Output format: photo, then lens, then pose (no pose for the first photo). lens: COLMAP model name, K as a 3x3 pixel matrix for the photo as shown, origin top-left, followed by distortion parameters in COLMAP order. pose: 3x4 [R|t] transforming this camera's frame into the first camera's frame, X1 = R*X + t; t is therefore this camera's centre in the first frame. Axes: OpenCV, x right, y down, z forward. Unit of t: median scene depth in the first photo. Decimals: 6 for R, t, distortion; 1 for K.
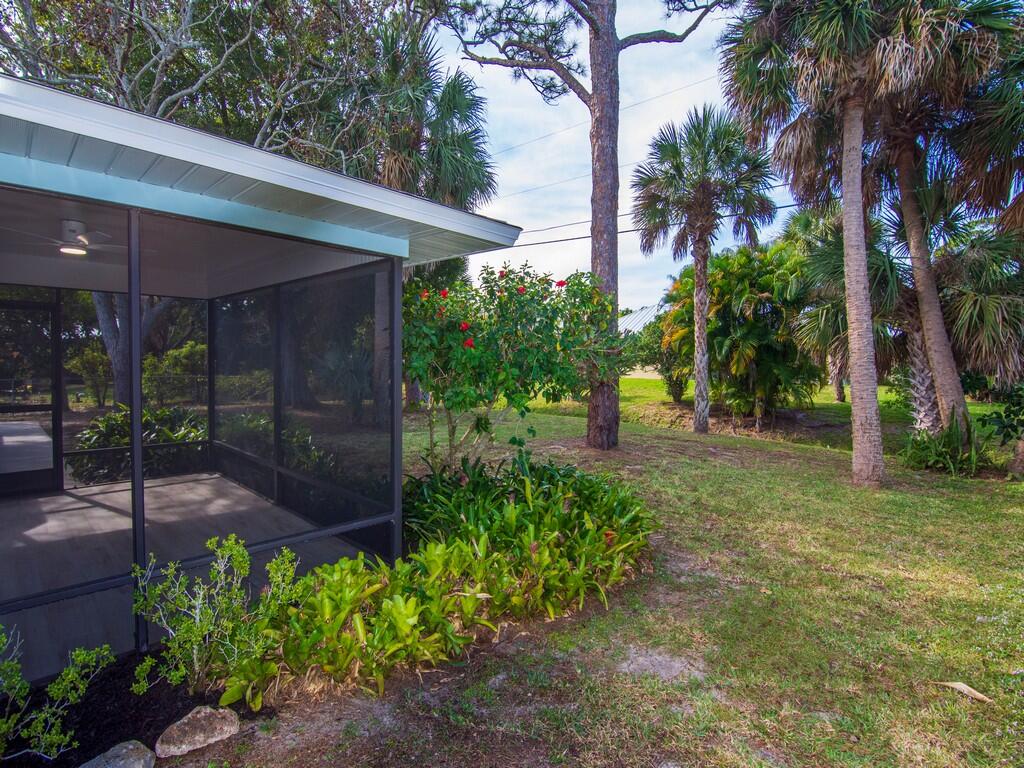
lens RADIAL K [[486.6, 0, 512.0], [0, 486.6, 384.0], [0, 0, 1]] dist [-0.013688, 0.000379]
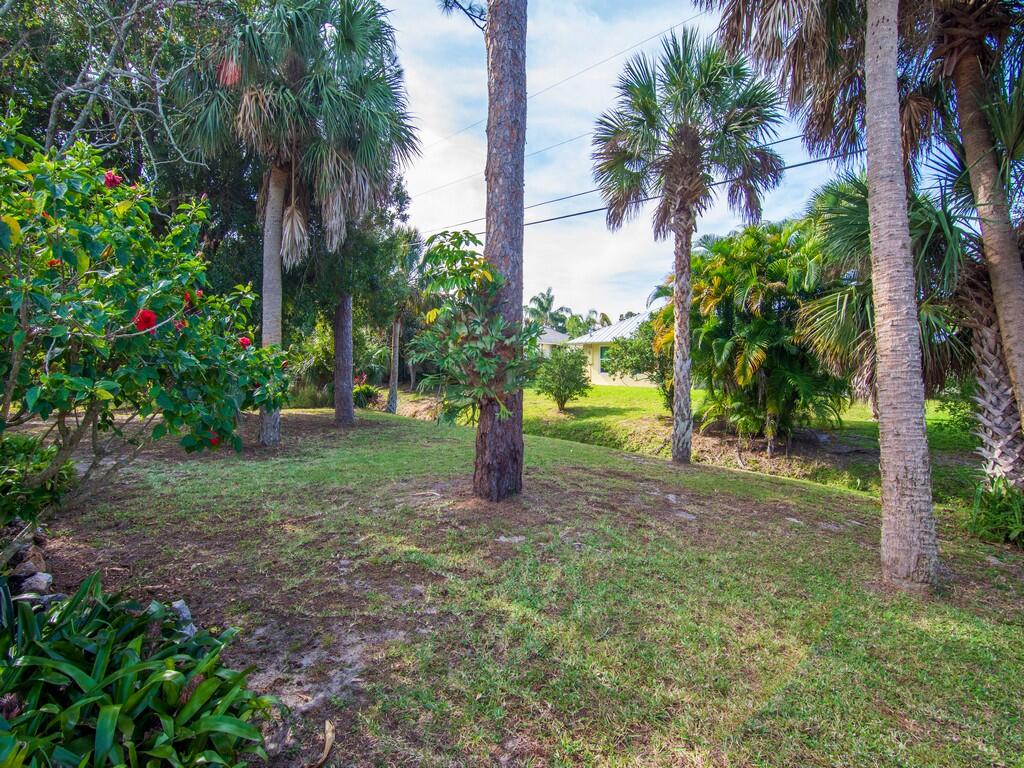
lens RADIAL K [[499.5, 0, 504.0], [0, 499.5, 382.9], [0, 0, 1]] dist [-0.016138, -0.000519]
pose [[0.998256, 0.010476, -0.058105, 0.159123], [-0.011259, 0.999850, -0.013174, -0.010672], [0.057958, 0.013806, 0.998224, 0.211505]]
